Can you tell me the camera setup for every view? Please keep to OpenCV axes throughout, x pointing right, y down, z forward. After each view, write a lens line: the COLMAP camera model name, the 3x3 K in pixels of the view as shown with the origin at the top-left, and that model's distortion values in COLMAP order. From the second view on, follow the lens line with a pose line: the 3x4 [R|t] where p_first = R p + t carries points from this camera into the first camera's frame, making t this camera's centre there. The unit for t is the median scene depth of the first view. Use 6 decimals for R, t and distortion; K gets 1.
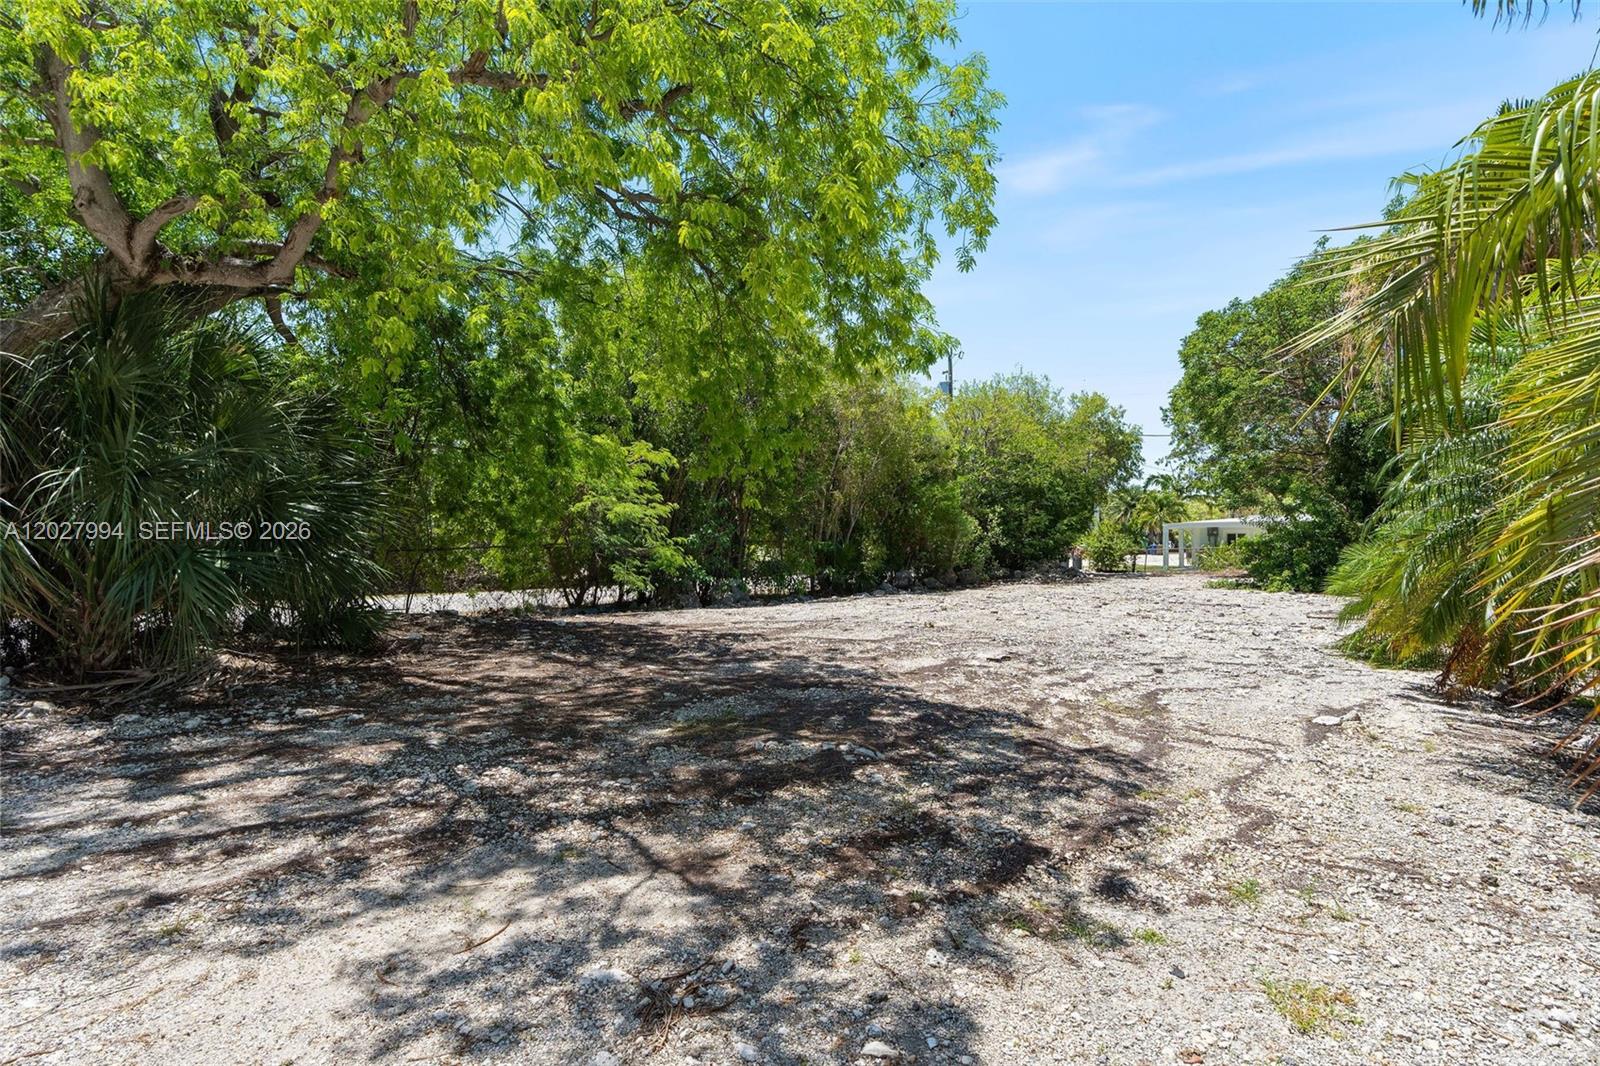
lens RADIAL K [[843.5, 0, 803.2], [0, 843.5, 534.6], [0, 0, 1]] dist [0.022302, 0.000033]
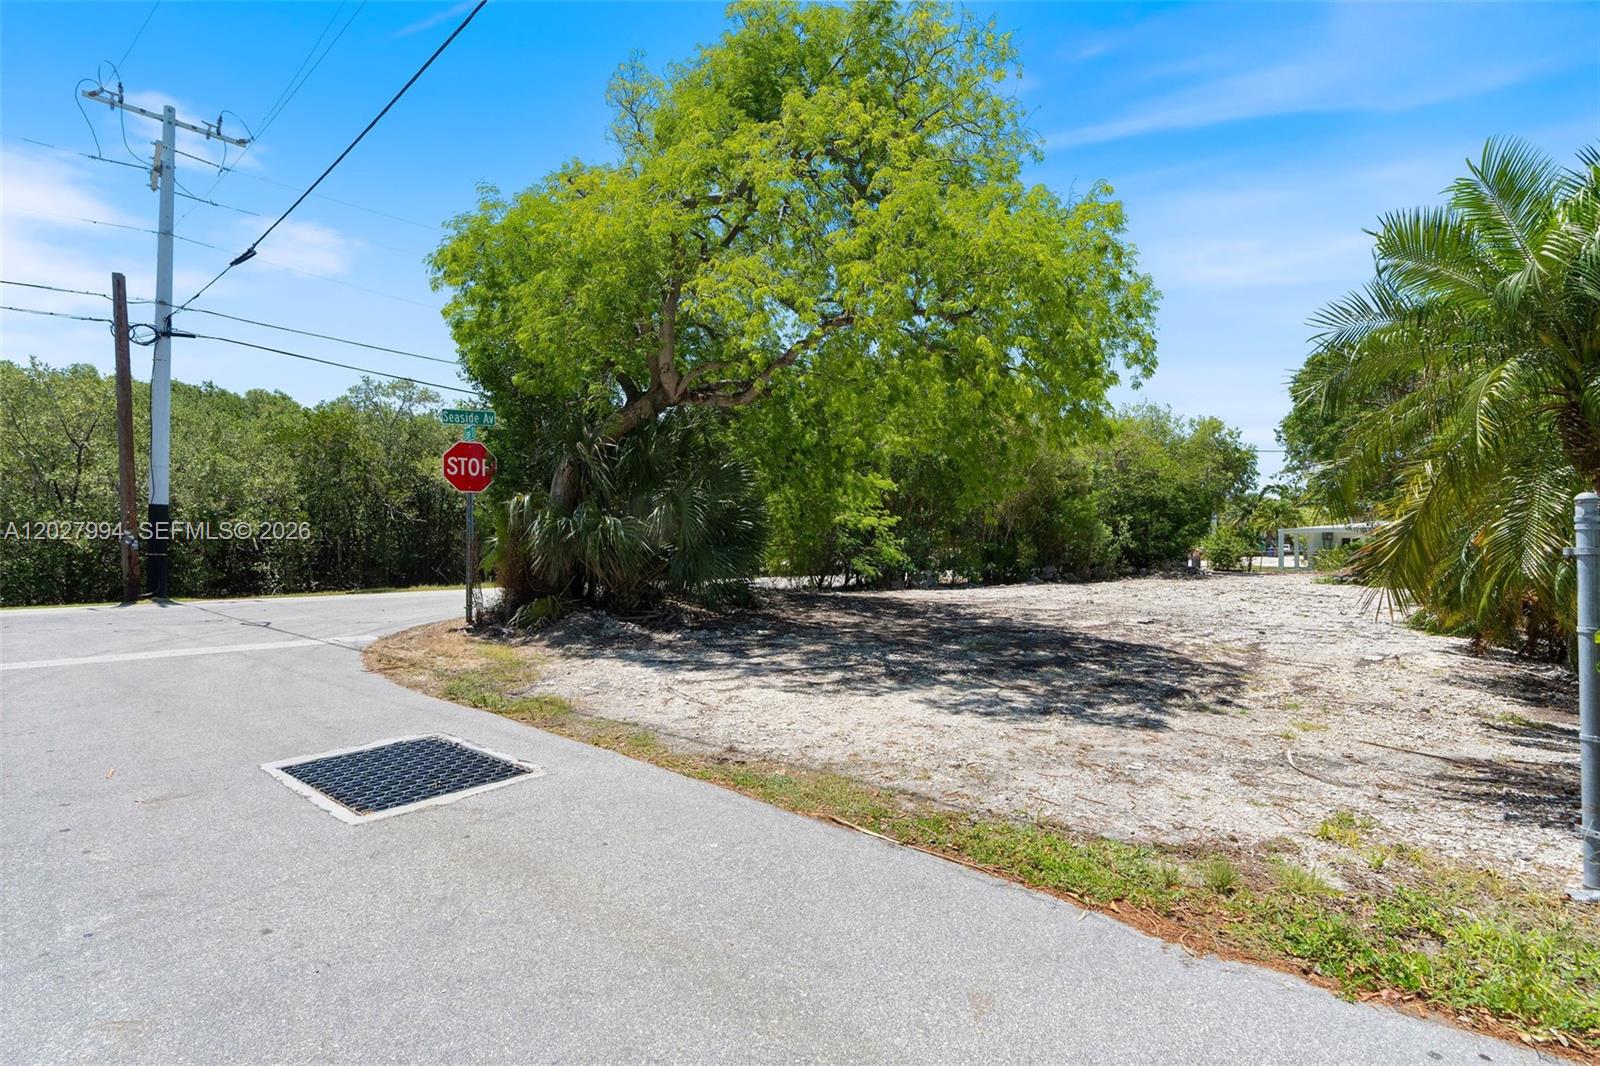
lens RADIAL K [[726.0, 0, 794.5], [0, 726.0, 535.3], [0, 0, 1]] dist [-0.000285, 0.000011]
pose [[0.982064, 0.004042, -0.188507, -0.051675], [-0.004378, 0.999989, -0.001366, -0.001075], [0.188499, 0.002167, 0.982071, -0.143621]]
